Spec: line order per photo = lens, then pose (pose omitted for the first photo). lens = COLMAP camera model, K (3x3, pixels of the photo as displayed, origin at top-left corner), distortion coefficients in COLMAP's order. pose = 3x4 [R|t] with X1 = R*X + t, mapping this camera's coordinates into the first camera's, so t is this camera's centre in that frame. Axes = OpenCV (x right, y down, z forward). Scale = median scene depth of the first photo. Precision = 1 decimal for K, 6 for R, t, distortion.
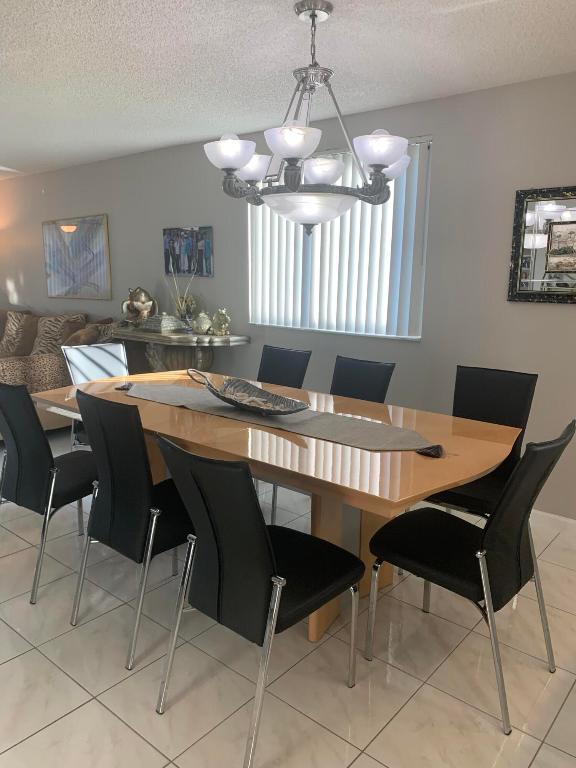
lens RADIAL K [[590.6, 0, 288.0], [0, 590.6, 384.0], [0, 0, 1]] dist [0.049213, -0.057230]
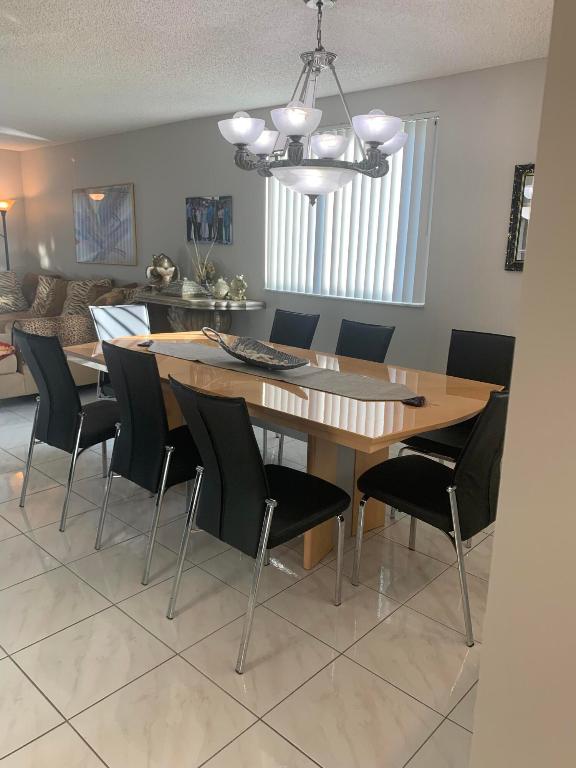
lens RADIAL K [[591.3, 0, 288.4], [0, 591.3, 371.5], [0, 0, 1]] dist [0.035680, -0.009739]
pose [[0.998995, 0.023217, -0.038341, 0.034084], [-0.022194, 0.999392, 0.026882, 0.024597], [0.038941, -0.026004, 0.998903, -0.093924]]
